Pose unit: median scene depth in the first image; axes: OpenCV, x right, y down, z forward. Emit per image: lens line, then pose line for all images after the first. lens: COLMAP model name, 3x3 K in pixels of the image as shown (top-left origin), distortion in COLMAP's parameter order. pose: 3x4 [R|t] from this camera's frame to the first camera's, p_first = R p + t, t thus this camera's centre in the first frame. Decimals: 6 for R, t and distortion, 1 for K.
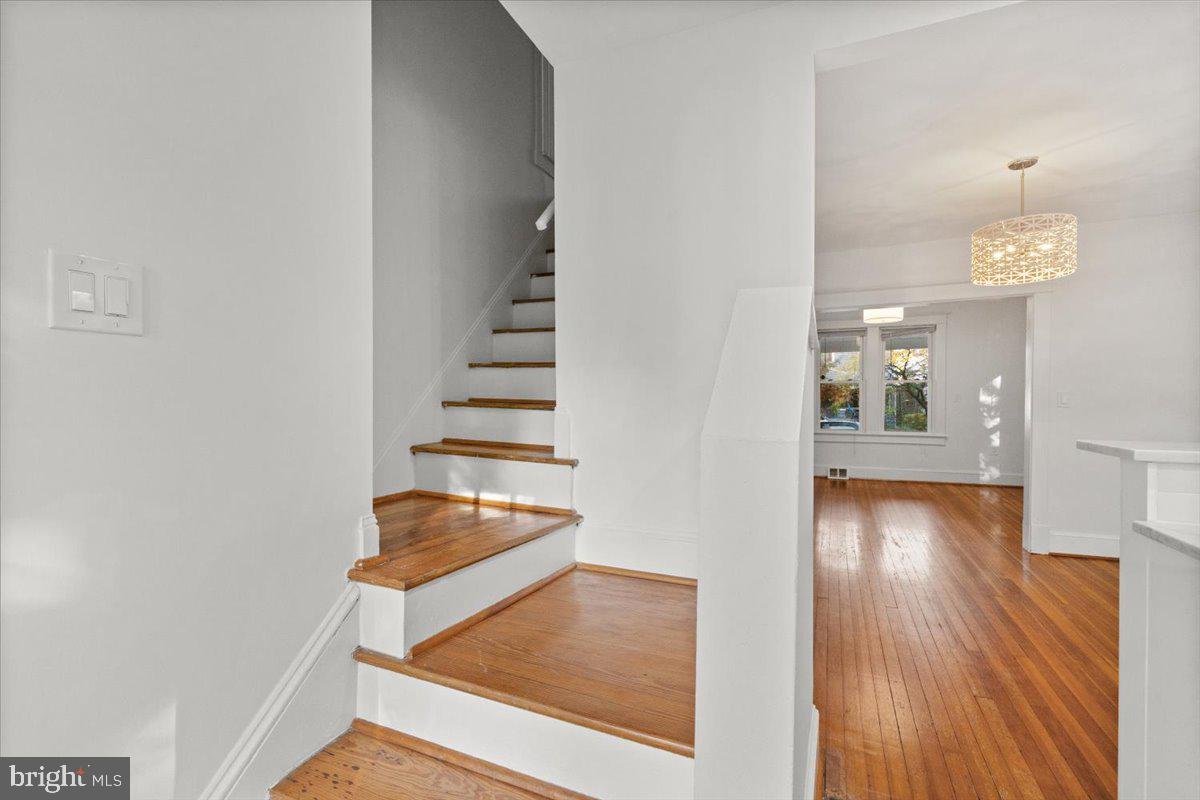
lens RADIAL K [[546.0, 0, 595.1], [0, 546.0, 398.1], [0, 0, 1]] dist [0.001725, 0.000202]
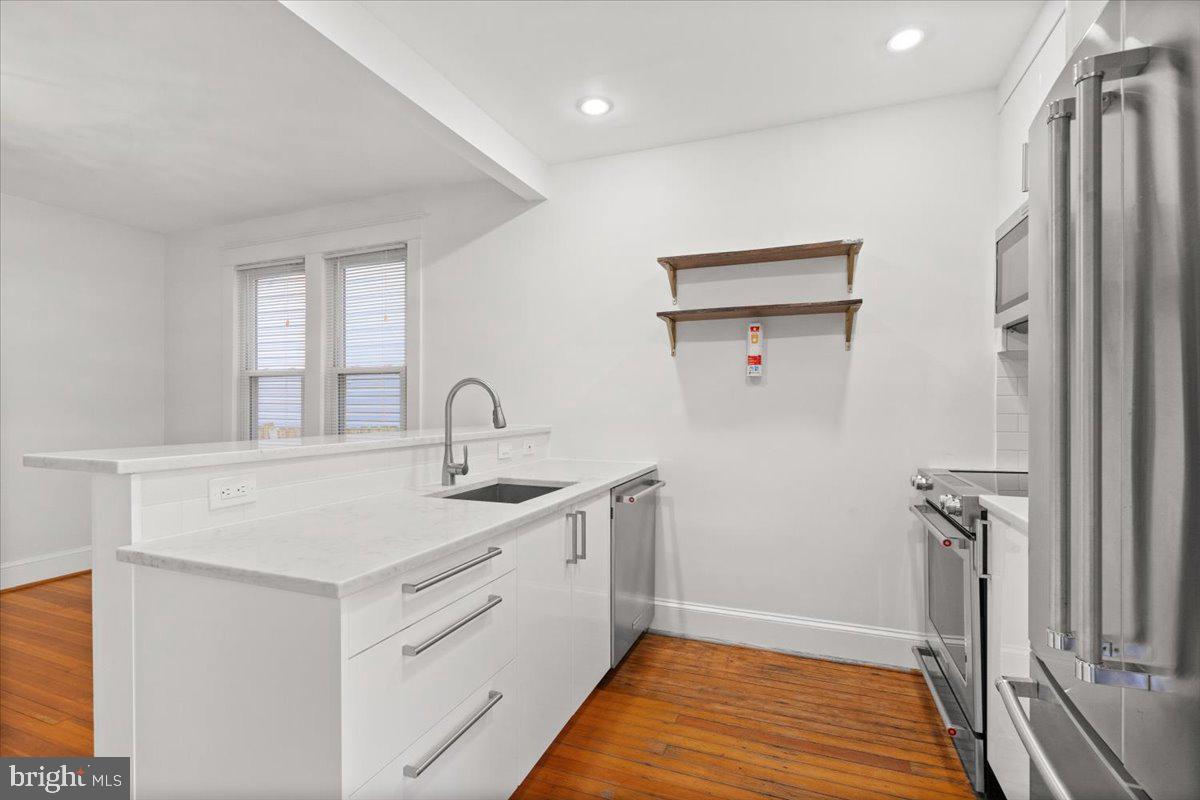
lens RADIAL K [[515.8, 0, 606.8], [0, 515.8, 400.6], [0, 0, 1]] dist [0.009517, 0.000662]
pose [[-0.041890, 0.010424, 0.999068, 0.169122], [-0.005461, 0.999928, -0.010662, 0.007579], [-0.999107, -0.005903, -0.041830, 0.295697]]
